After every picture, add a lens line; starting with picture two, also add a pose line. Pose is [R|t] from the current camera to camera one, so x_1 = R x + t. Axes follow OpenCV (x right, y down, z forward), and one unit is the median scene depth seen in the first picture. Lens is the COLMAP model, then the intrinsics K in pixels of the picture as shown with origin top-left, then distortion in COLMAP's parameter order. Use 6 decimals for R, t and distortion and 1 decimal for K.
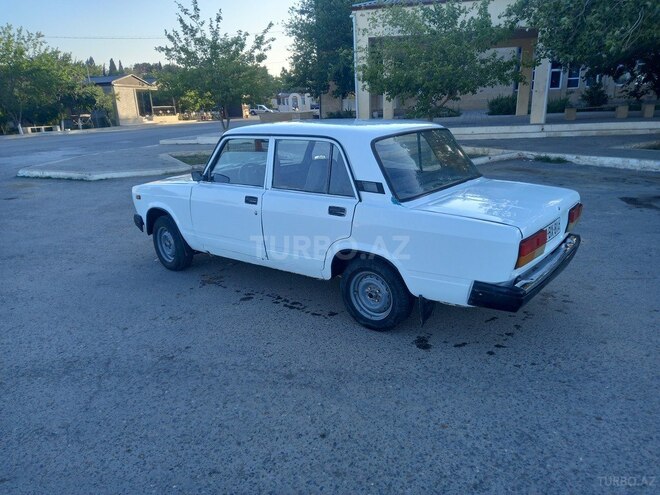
lens RADIAL K [[487.9, 0, 330.0], [0, 487.9, 247.5], [0, 0, 1]] dist [0.009429, 0.000929]
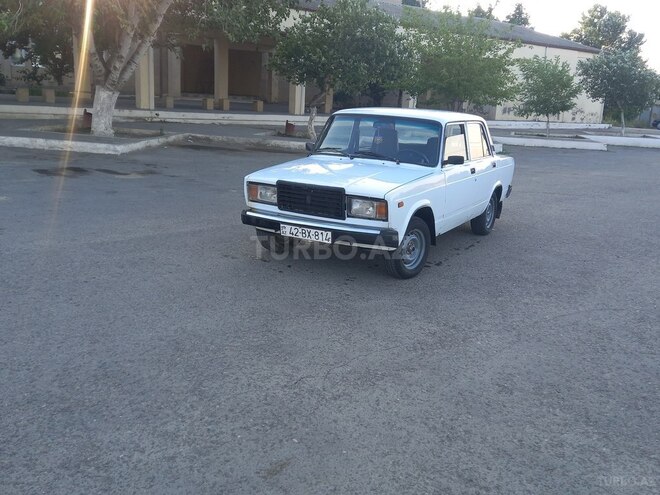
lens RADIAL K [[656.6, 0, 330.0], [0, 656.6, 247.5], [0, 0, 1]] dist [0.092273, -0.073628]
pose [[0.588252, -0.112887, 0.800760, -0.116215], [0.150947, 0.988133, 0.028413, 0.065082], [-0.794465, 0.104158, 0.598311, -0.202661]]
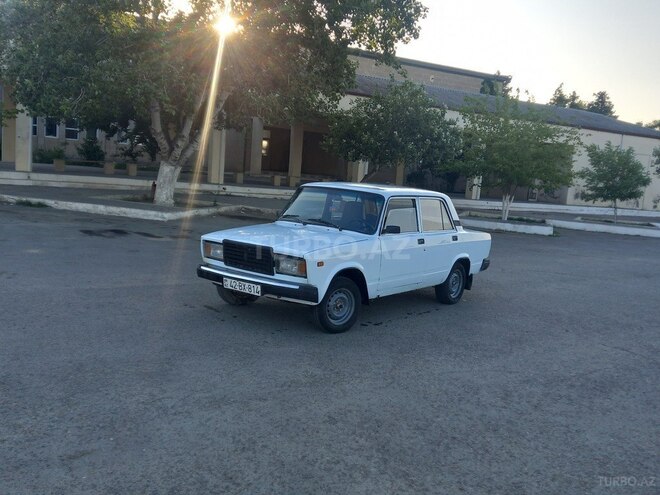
lens RADIAL K [[656.6, 0, 330.0], [0, 656.6, 247.5], [0, 0, 1]] dist [0.092273, -0.073628]
pose [[0.699677, 0.010678, 0.714379, -0.086001], [0.094186, 0.989783, -0.107042, 0.092897], [-0.708224, 0.142179, 0.691523, -0.310614]]
